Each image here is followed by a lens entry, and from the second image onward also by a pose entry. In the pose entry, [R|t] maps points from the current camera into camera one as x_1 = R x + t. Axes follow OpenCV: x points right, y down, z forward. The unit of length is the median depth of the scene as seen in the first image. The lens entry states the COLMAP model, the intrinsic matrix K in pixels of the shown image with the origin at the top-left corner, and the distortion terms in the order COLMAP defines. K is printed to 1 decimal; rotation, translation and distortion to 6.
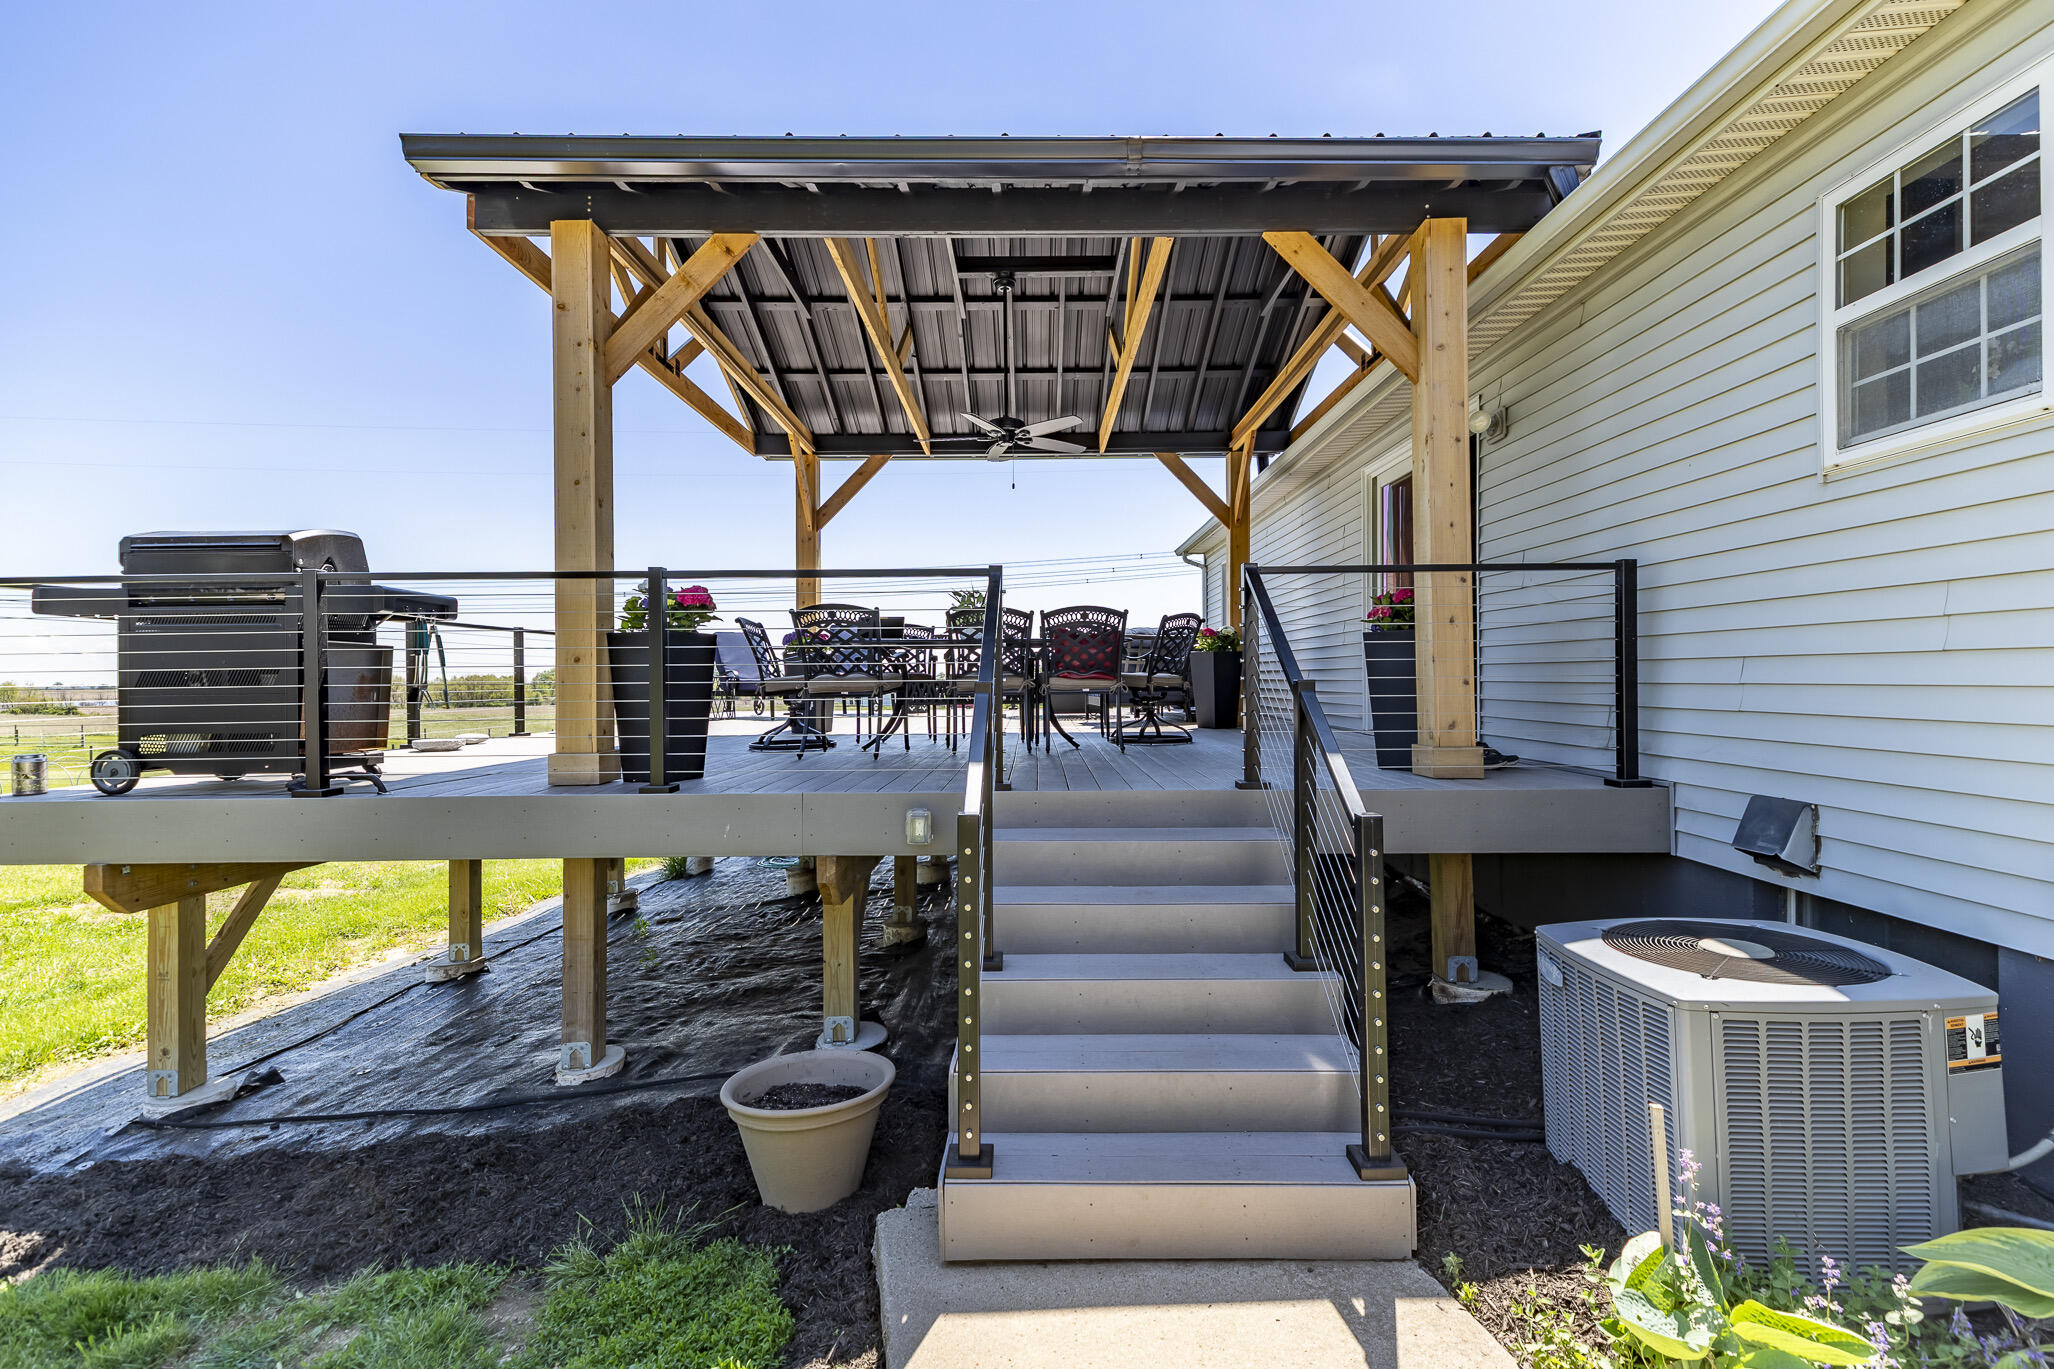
lens RADIAL K [[946.7, 0, 1027.7], [0, 946.7, 677.0], [0, 0, 1]] dist [-0.000618, -0.000767]
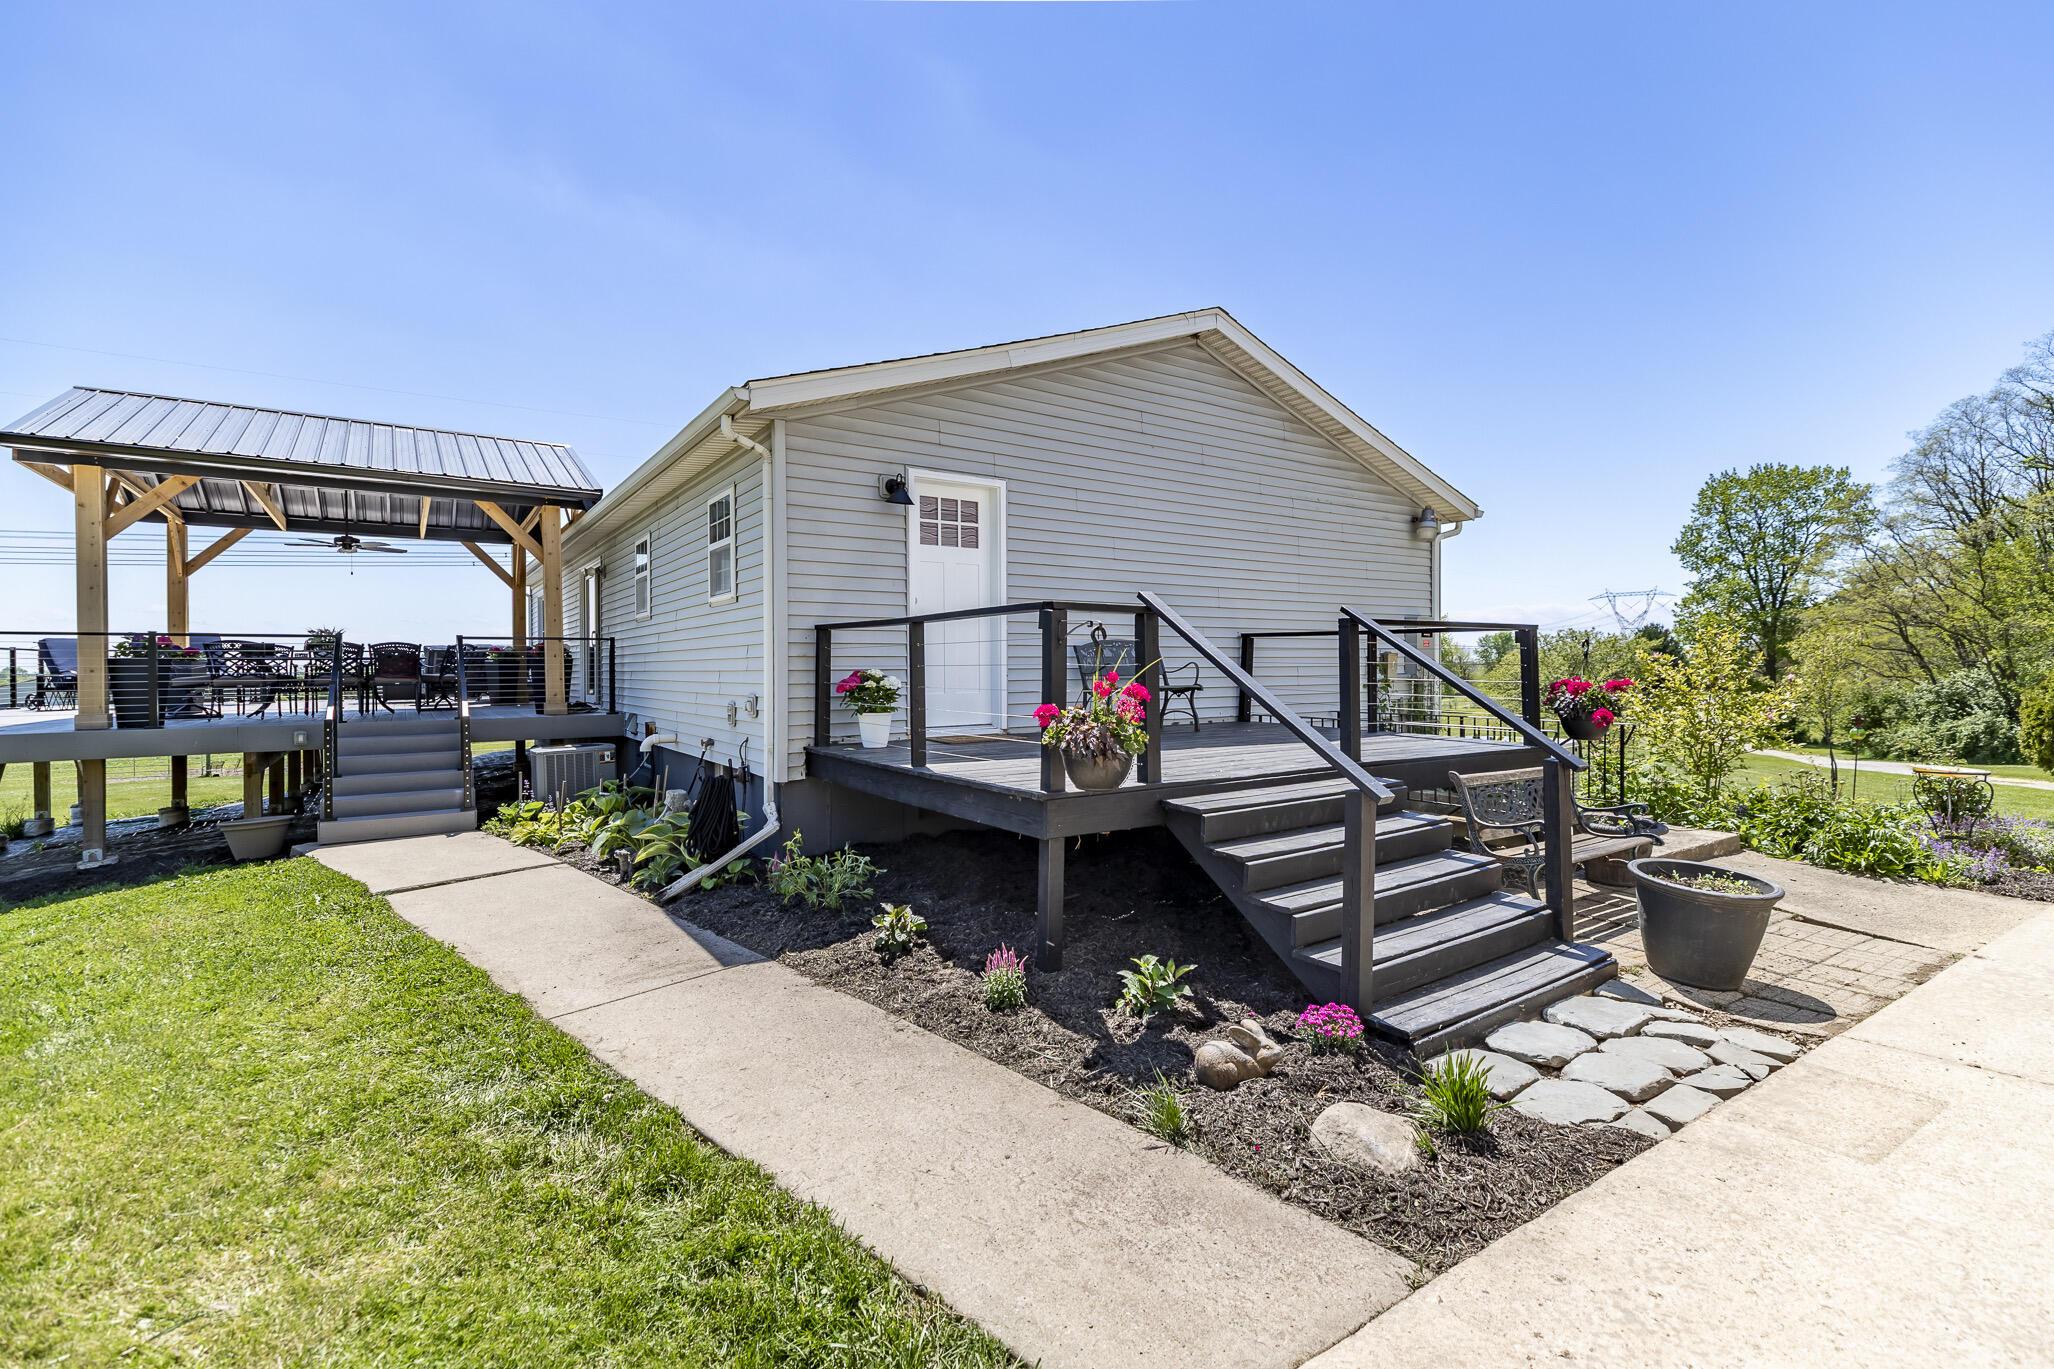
lens RADIAL K [[946.7, 0, 1069.0], [0, 946.7, 674.6], [0, 0, 1]] dist [-0.000618, -0.000767]
pose [[0.813388, -0.002081, 0.581718, 0.049548], [-0.001087, 0.999986, 0.005098, -0.015353], [-0.581721, -0.004779, 0.813374, -1.318830]]
